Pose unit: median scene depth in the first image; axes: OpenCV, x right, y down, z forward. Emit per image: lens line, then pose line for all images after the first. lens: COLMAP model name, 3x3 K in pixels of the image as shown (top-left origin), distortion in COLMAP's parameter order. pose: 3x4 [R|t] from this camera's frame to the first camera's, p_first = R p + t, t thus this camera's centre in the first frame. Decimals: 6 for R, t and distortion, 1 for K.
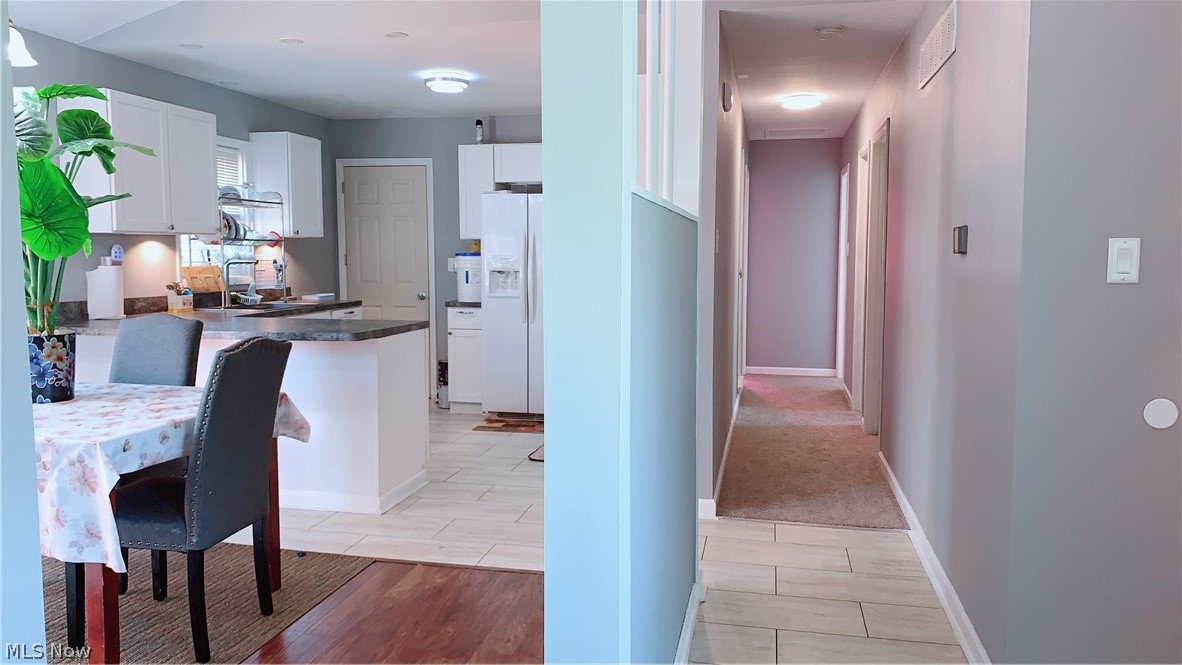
lens RADIAL K [[876.5, 0, 591.0], [0, 876.5, 332.5], [0, 0, 1]] dist [0.012511, 0.007004]
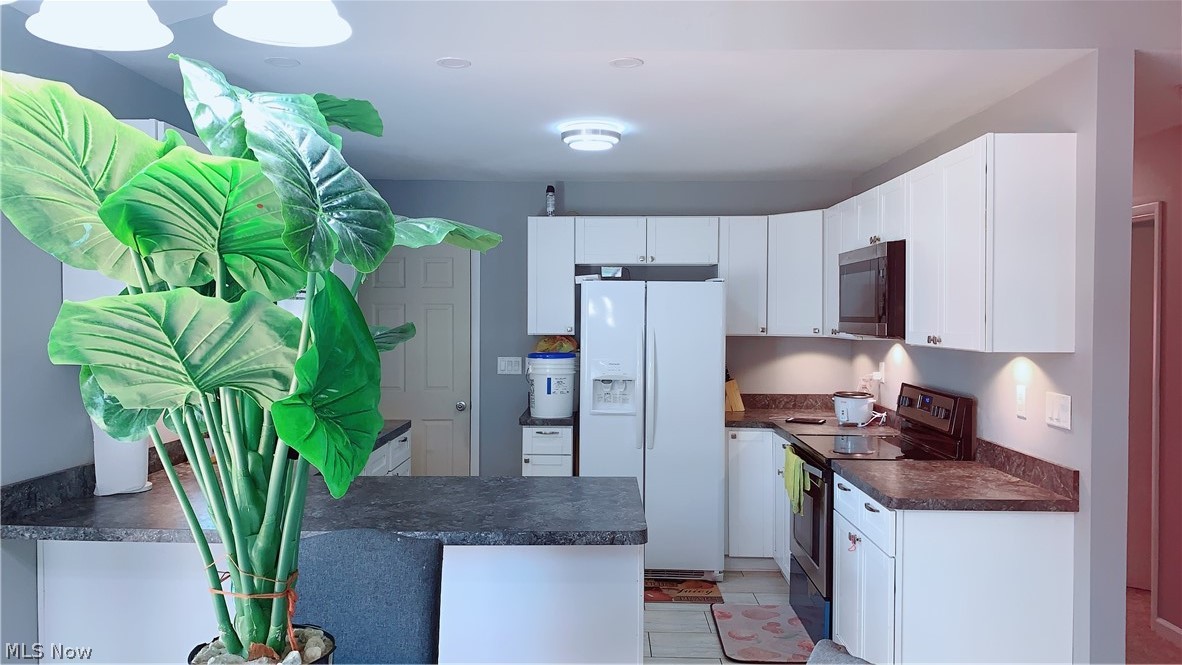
lens RADIAL K [[868.7, 0, 596.0], [0, 868.7, 335.2], [0, 0, 1]] dist [0.029632, -0.001183]
pose [[0.981739, -0.002535, 0.190215, -0.289804], [0.015757, 0.997559, -0.068033, -0.065246], [-0.189578, 0.069788, 0.979382, 0.282774]]
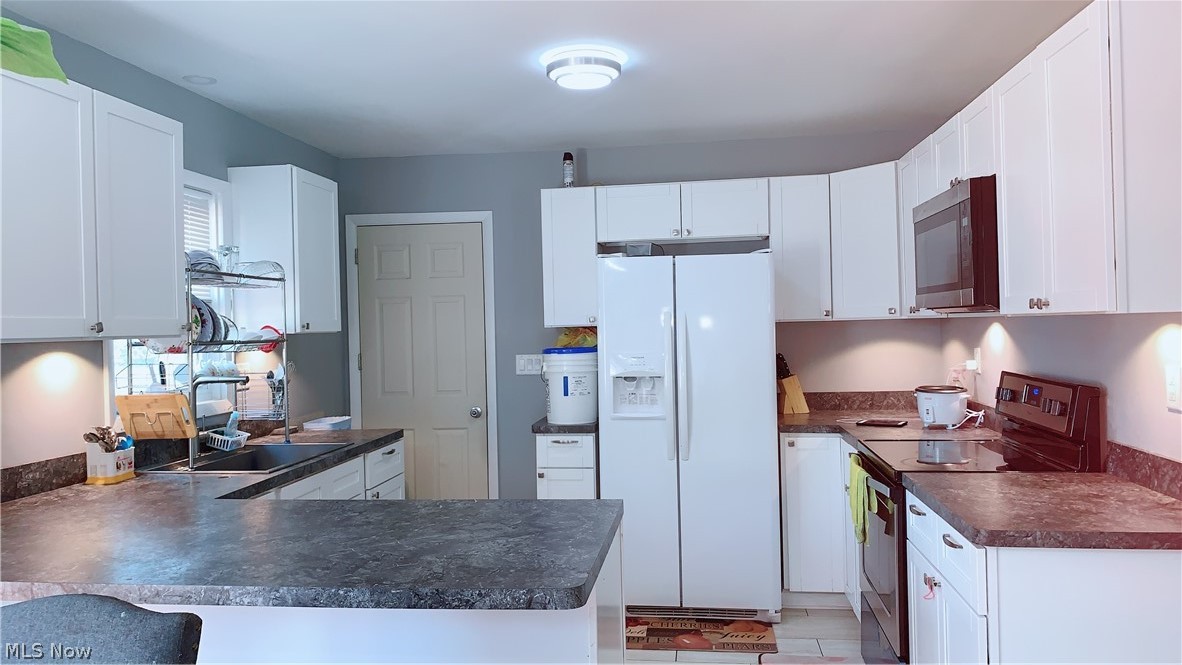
lens RADIAL K [[876.5, 0, 591.0], [0, 876.5, 332.5], [0, 0, 1]] dist [0.012511, 0.007004]
pose [[0.996708, -0.026678, 0.076566, -0.201887], [0.033124, 0.995900, -0.084184, -0.056310], [-0.074006, 0.086443, 0.993504, 0.412531]]
